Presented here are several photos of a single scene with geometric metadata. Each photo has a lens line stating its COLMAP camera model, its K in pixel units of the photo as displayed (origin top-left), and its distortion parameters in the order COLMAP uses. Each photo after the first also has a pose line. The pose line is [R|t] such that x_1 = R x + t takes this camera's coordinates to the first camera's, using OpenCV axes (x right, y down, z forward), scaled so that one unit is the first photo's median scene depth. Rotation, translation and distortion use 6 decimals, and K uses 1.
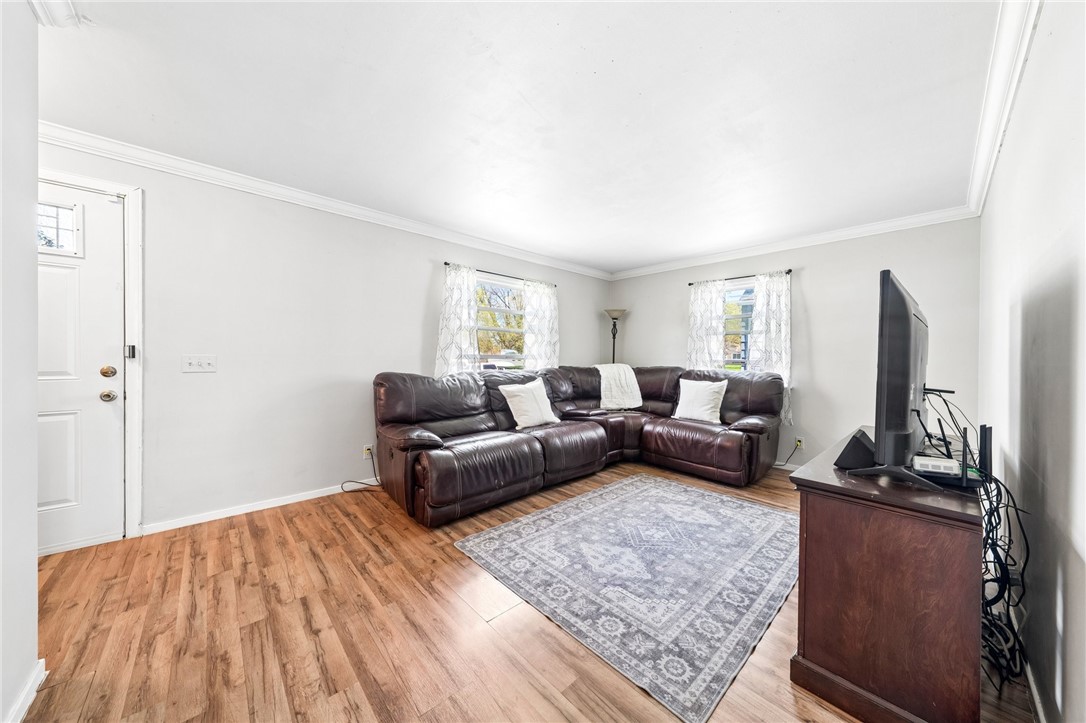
lens RADIAL K [[363.0, 0, 543.6], [0, 363.0, 357.3], [0, 0, 1]] dist [-0.000916, -0.000020]
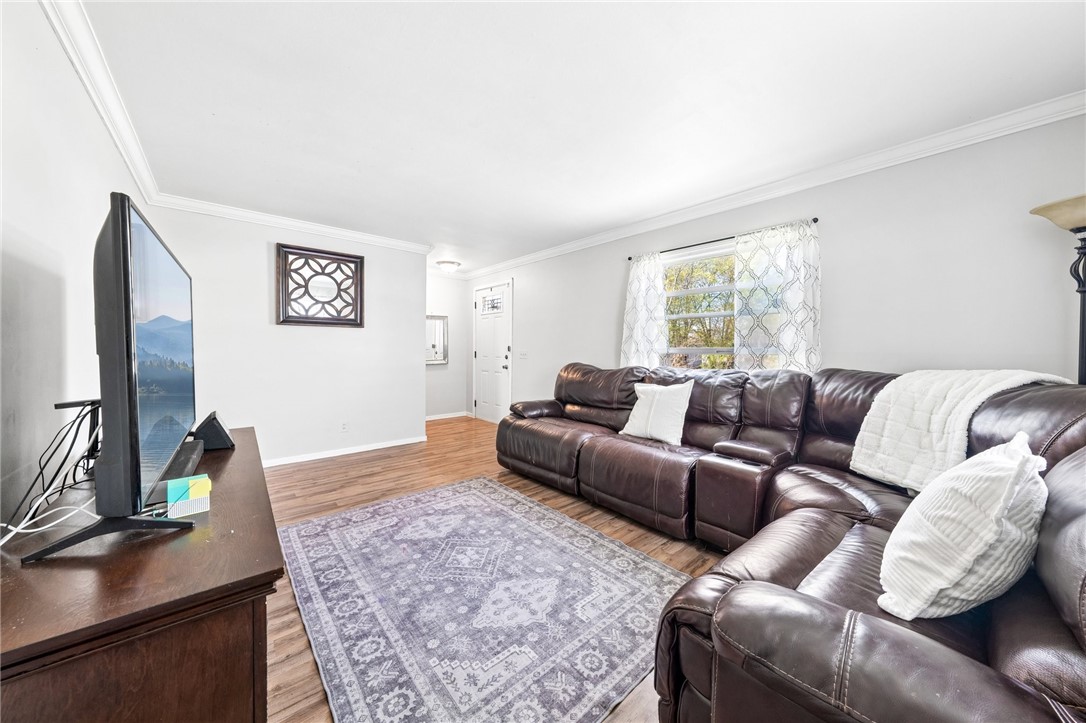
lens RADIAL K [[363.0, 0, 543.6], [0, 363.0, 357.3], [0, 0, 1]] dist [-0.000916, -0.000020]
pose [[-0.017408, 0.011091, -0.999787, 1.107404], [-0.009267, 0.999894, 0.011253, 0.011573], [0.999806, 0.009461, -0.017304, 1.151327]]
